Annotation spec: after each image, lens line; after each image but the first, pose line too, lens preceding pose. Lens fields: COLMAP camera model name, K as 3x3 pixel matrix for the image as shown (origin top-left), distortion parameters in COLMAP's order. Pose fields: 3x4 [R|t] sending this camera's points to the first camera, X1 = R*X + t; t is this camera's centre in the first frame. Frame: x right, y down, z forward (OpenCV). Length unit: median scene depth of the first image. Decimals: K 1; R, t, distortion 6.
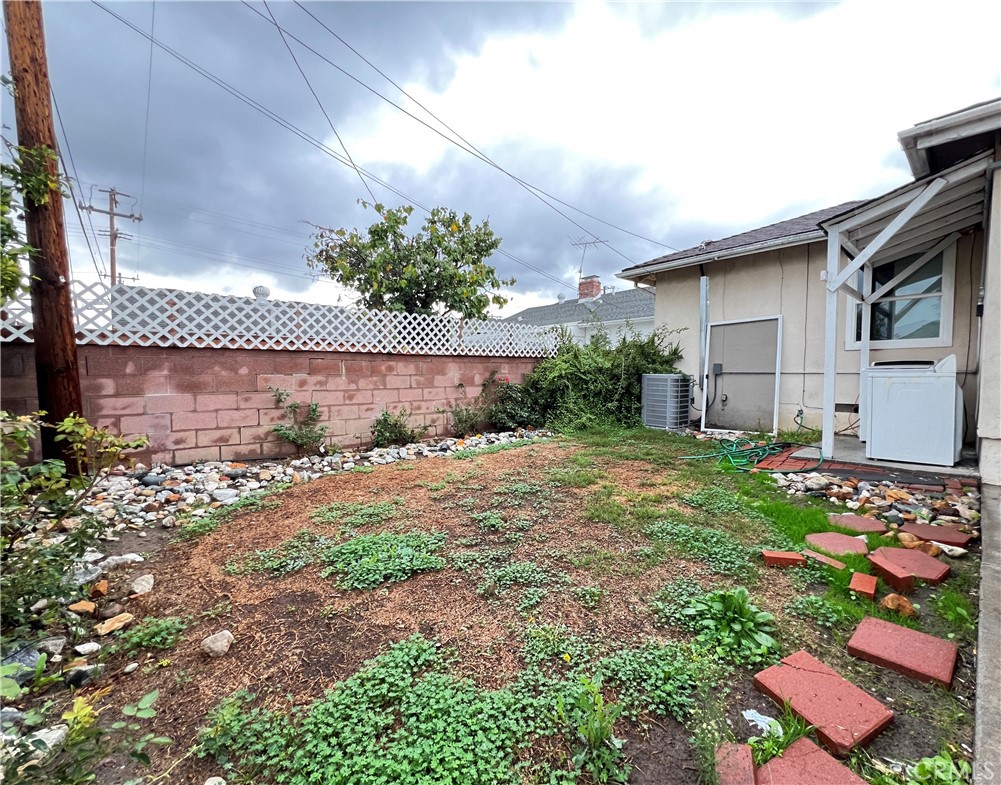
lens RADIAL K [[410.9, 0, 506.4], [0, 410.9, 395.7], [0, 0, 1]] dist [0.001818, 0.000033]
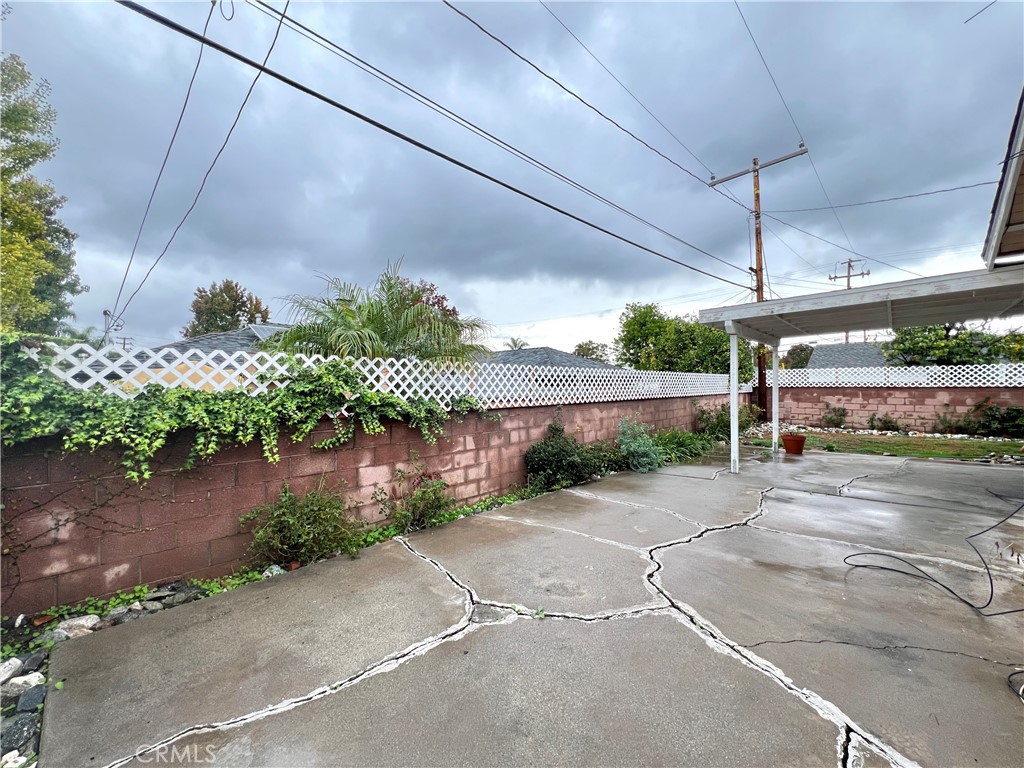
lens RADIAL K [[409.8, 0, 514.2], [0, 409.8, 383.6], [0, 0, 1]] dist [-0.000227, 0.000722]
pose [[0.068169, 0.000375, -0.997674, 1.861517], [-0.051590, 0.998663, -0.003150, -0.019016], [0.996339, 0.051685, 0.068097, -1.149957]]
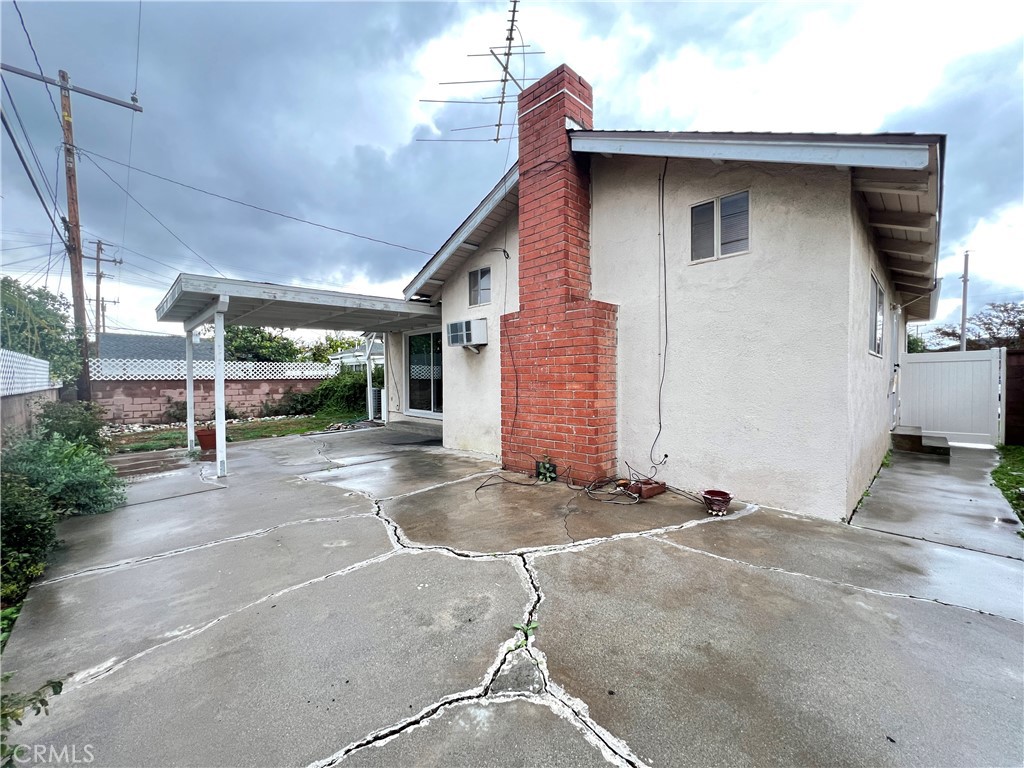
lens RADIAL K [[409.8, 0, 508.0], [0, 409.8, 387.2], [0, 0, 1]] dist [-0.000227, 0.000722]
pose [[0.999522, -0.002296, 0.030827, 1.361392], [0.003320, 0.999443, -0.033195, 0.021615], [-0.030734, 0.033282, 0.998973, -1.481228]]
